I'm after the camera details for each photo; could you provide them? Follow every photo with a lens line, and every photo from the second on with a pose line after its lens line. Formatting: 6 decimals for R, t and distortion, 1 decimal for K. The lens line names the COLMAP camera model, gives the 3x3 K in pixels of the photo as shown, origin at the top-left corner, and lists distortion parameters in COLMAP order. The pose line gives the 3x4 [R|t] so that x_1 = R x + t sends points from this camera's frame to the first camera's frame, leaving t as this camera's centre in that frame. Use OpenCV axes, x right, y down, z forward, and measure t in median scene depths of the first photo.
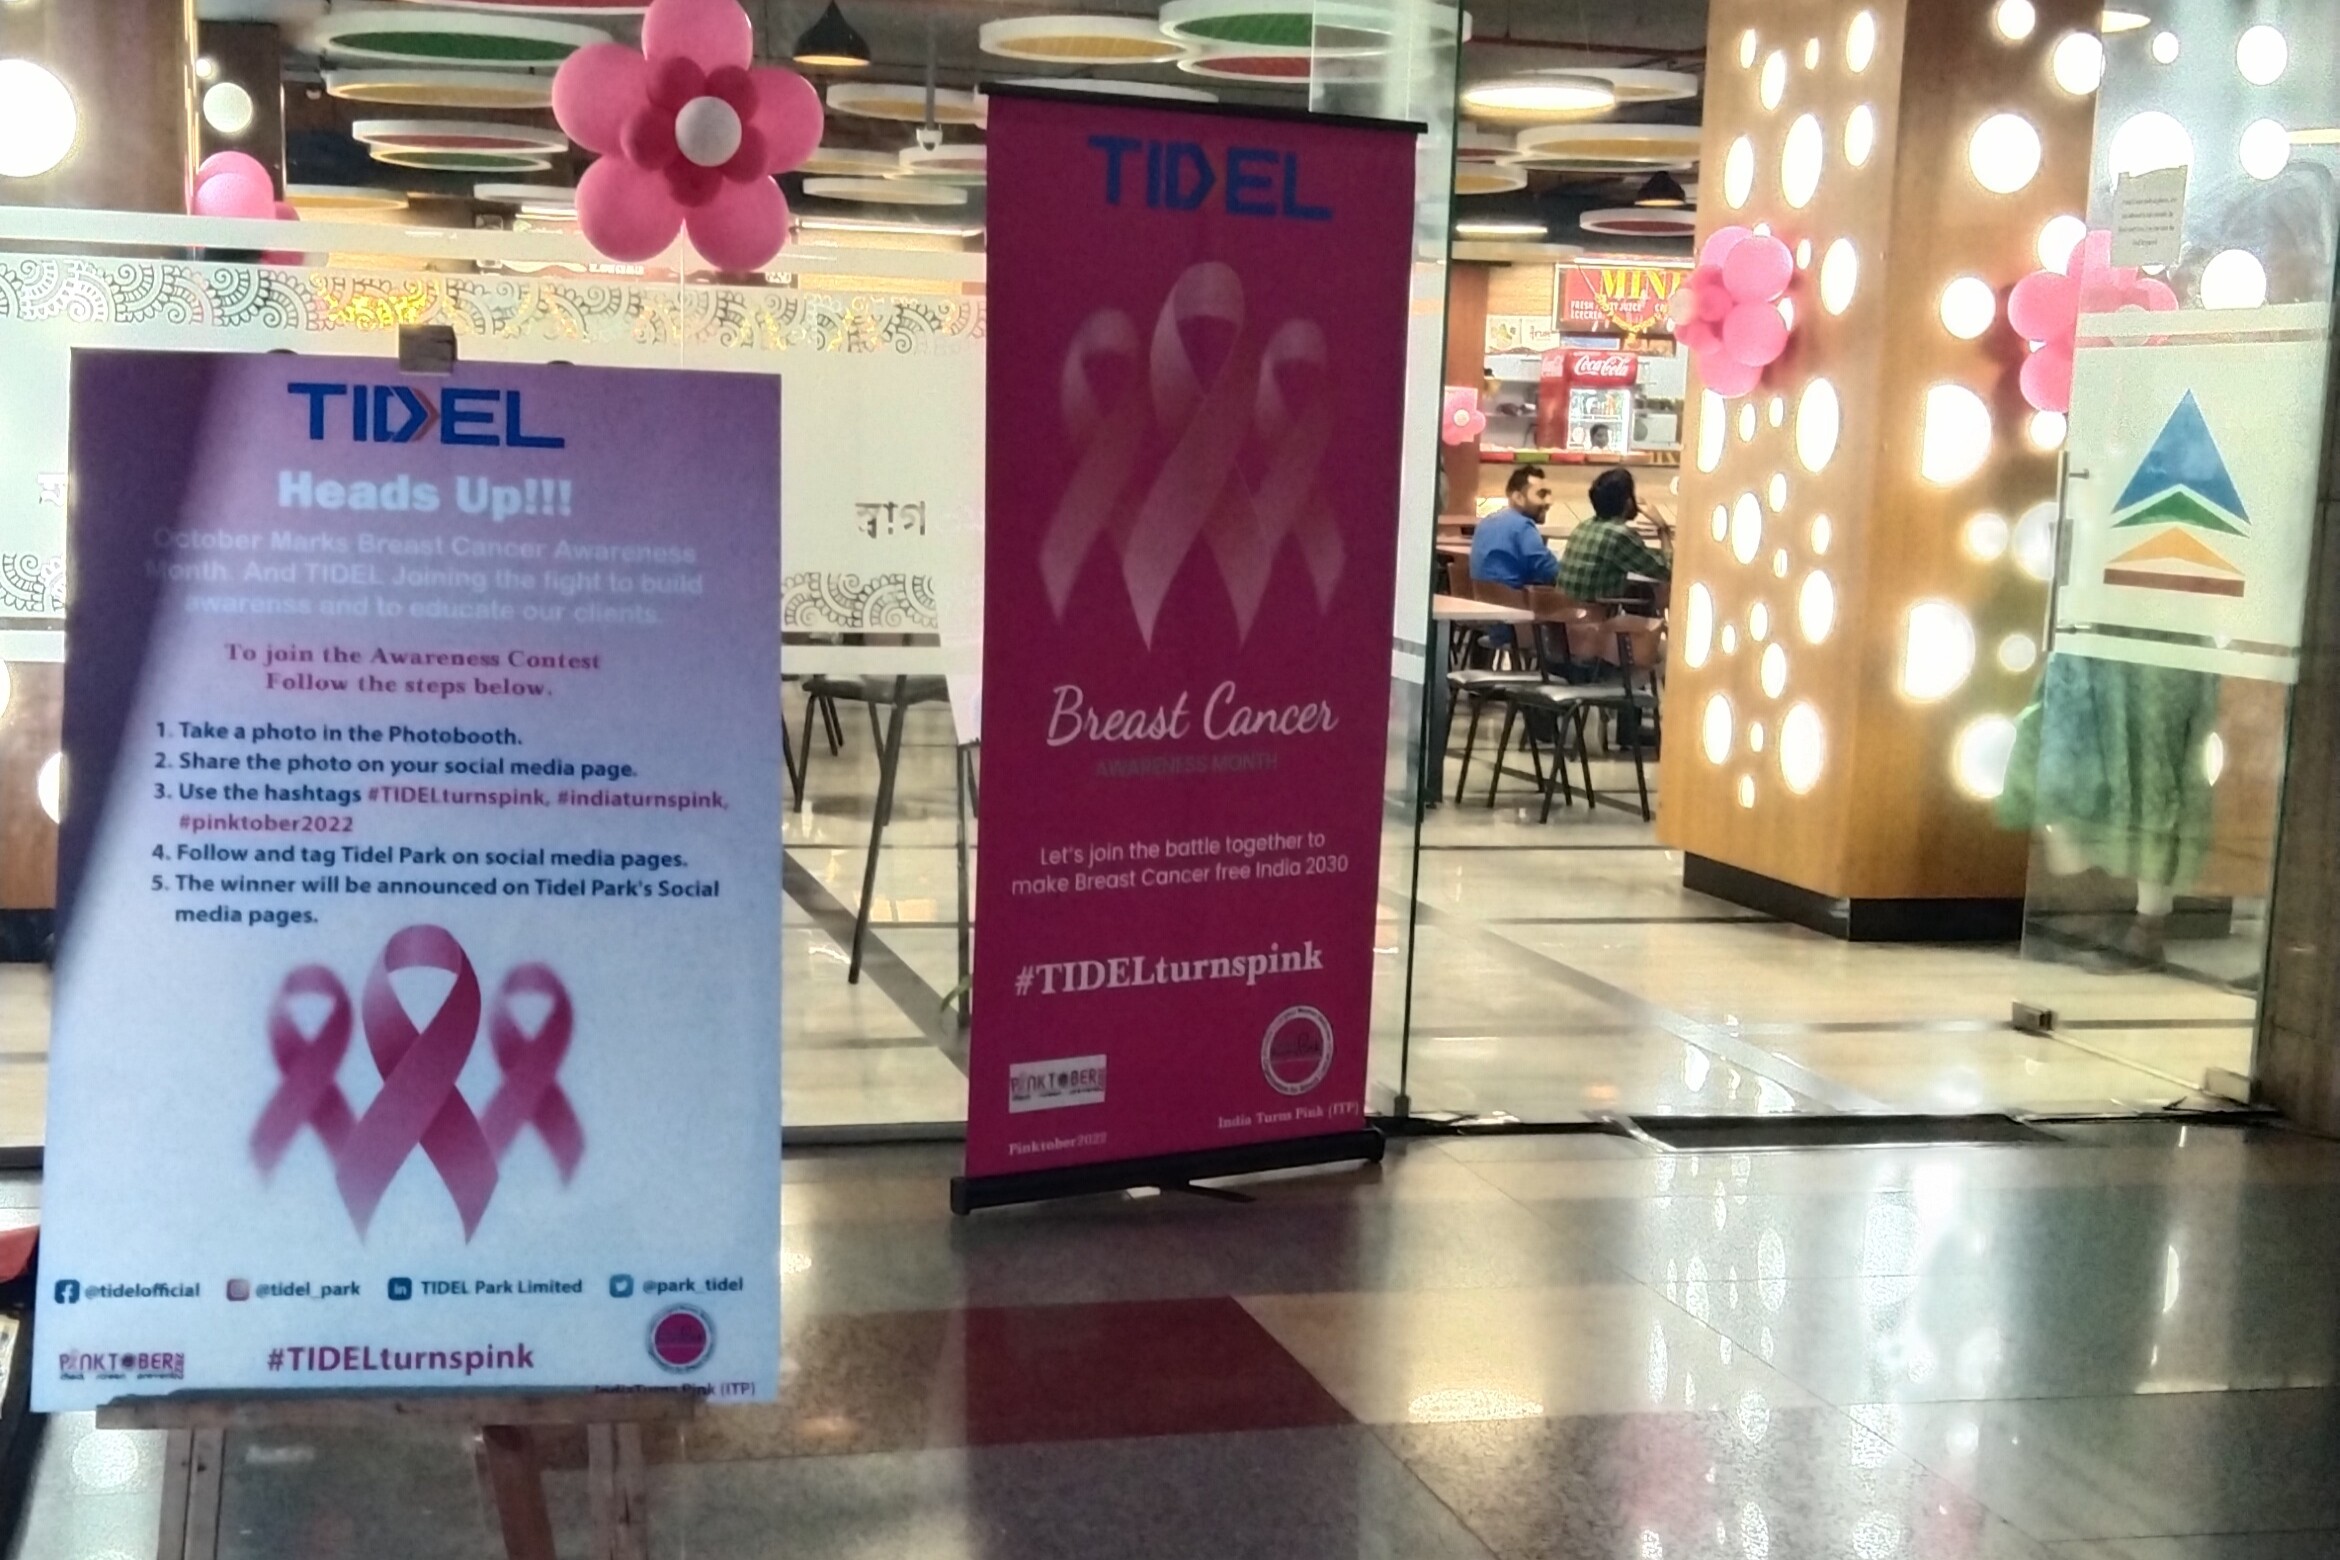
lens RADIAL K [[3212.4, 0, 1129.3], [0, 3212.4, 986.8], [0, 0, 1]] dist [0.185940, -0.565254]
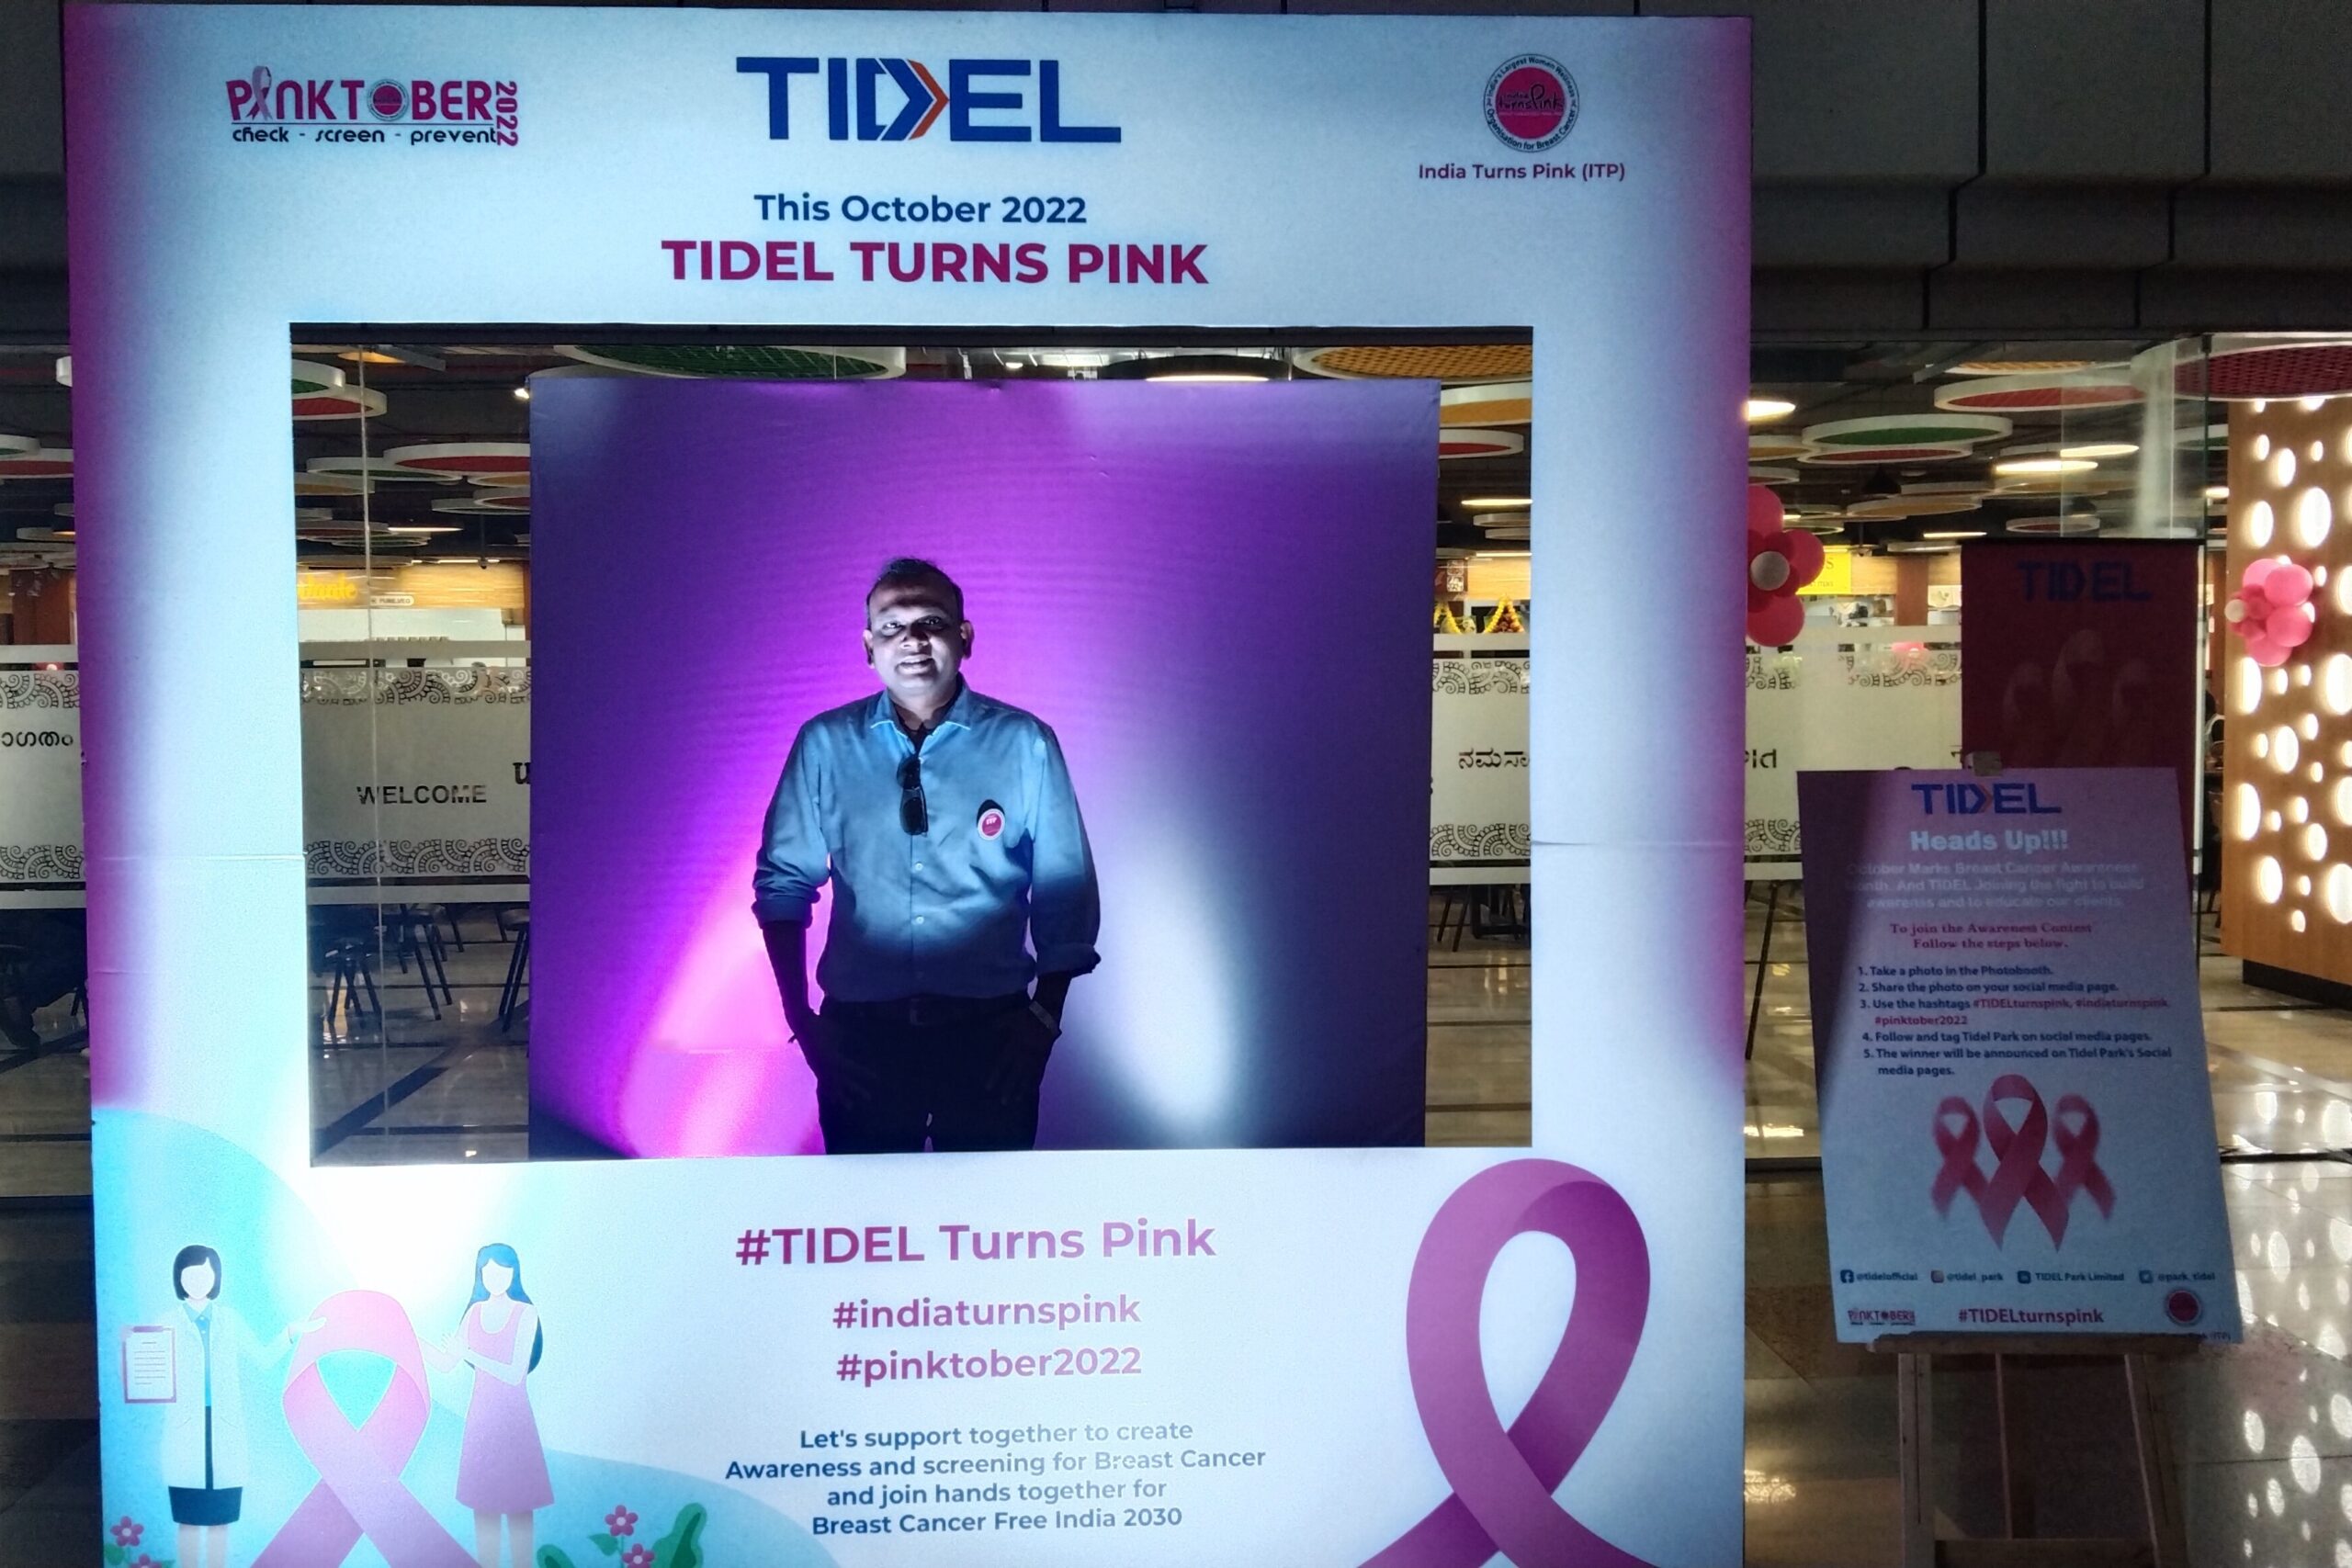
lens RADIAL K [[2137.9, 0, 1184.2], [0, 2137.9, 774.4], [0, 0, 1]] dist [0.151792, -0.361722]
pose [[0.982376, -0.034119, -0.183775, -0.442928], [0.012024, 0.992698, -0.120025, -0.045796], [0.186528, 0.115700, 0.975613, -0.307856]]
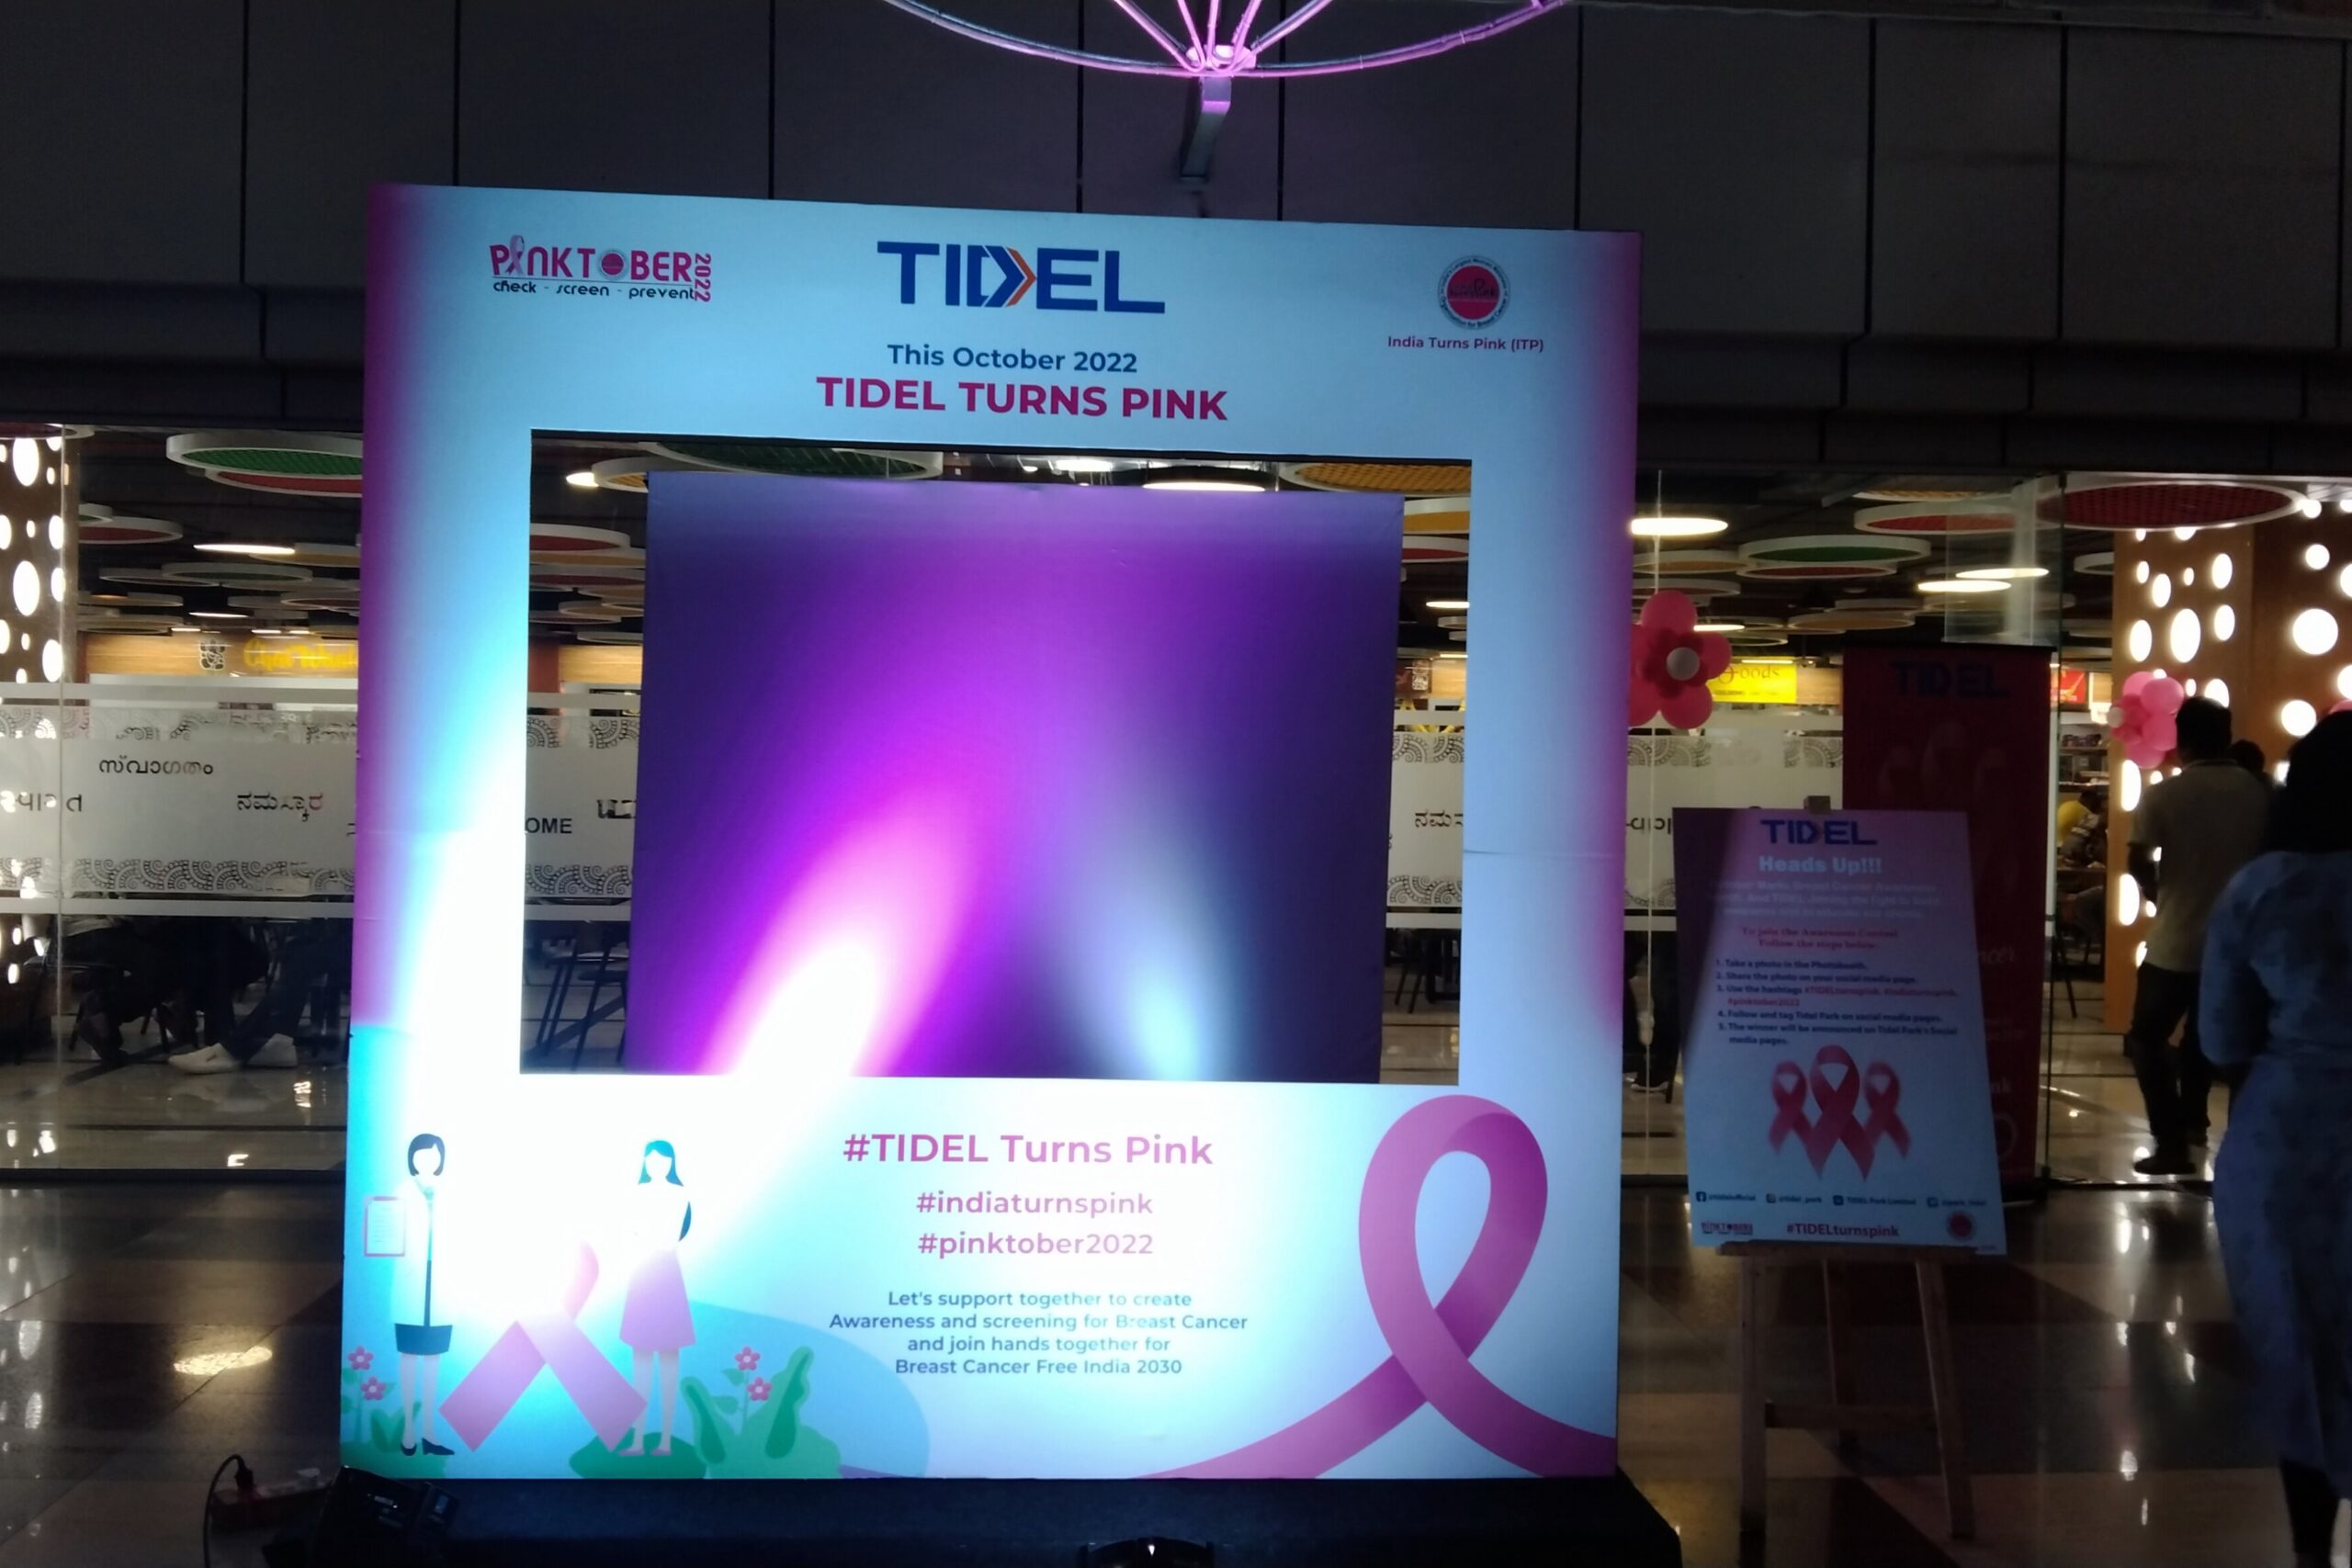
lens RADIAL K [[2118.8, 0, 1176.0], [0, 2118.8, 784.0], [0, 0, 1]] dist [0.229354, -0.670916]
pose [[0.985211, -0.014650, -0.170717, -0.415397], [-0.012993, 0.987081, -0.159693, 0.049683], [0.170851, 0.159549, 0.972293, -0.640649]]
